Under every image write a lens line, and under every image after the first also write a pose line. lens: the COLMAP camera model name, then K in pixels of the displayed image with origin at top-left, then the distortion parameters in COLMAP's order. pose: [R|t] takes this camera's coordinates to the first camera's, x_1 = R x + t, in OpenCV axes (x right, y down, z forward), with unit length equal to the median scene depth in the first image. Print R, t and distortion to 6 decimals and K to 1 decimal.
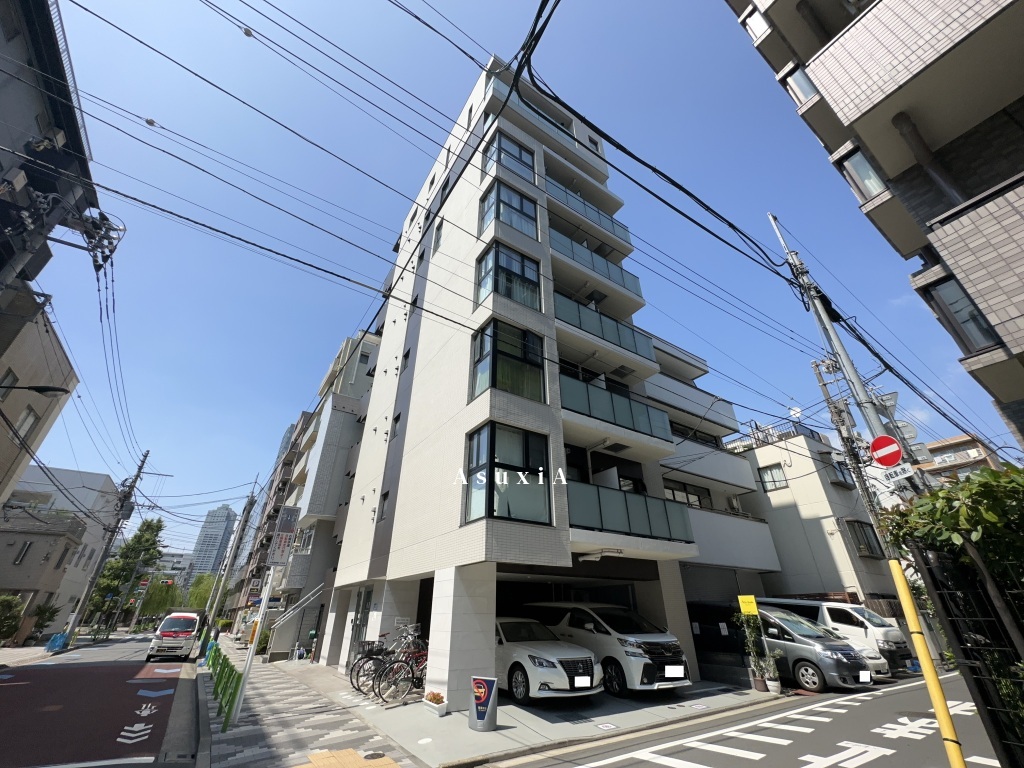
lens RADIAL K [[410.7, 0, 510.8], [0, 410.7, 382.0], [0, 0, 1]] dist [-0.002585, 0.000187]
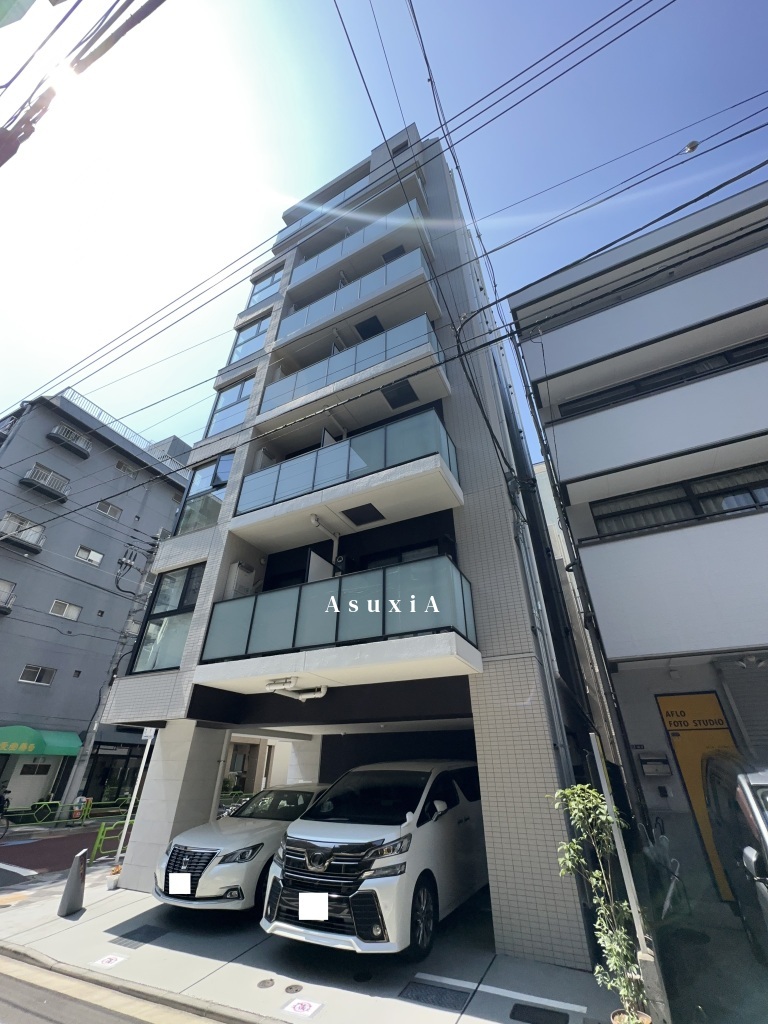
lens RADIAL K [[410.7, 0, 385.5], [0, 410.7, 511.8], [0, 0, 1]] dist [-0.002585, 0.000187]
pose [[0.491003, -0.462719, -0.738110, 1.015596], [0.429006, 0.865847, -0.257416, 0.454275], [0.758202, -0.190262, 0.623643, 0.843185]]
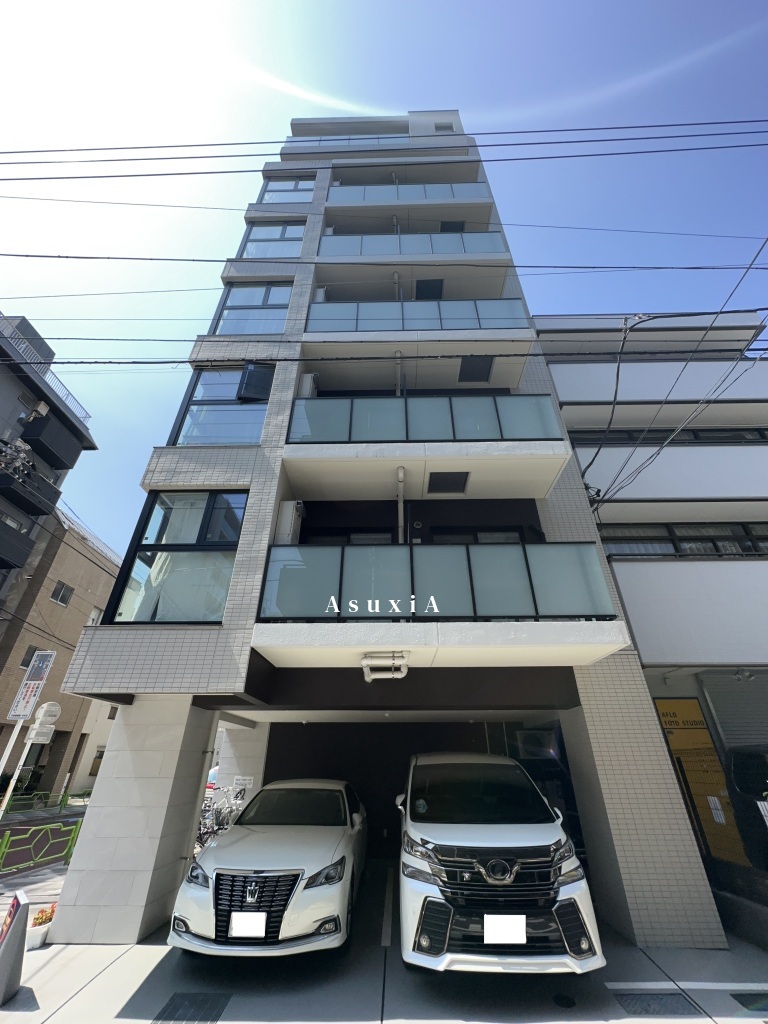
lens RADIAL K [[410.7, 0, 384.4], [0, 410.7, 511.1], [0, 0, 1]] dist [-0.002585, 0.000187]
pose [[0.821416, -0.299564, -0.485322, 0.611586], [0.282249, 0.952956, -0.110500, 0.320023], [0.495592, -0.046215, 0.867325, 0.603039]]
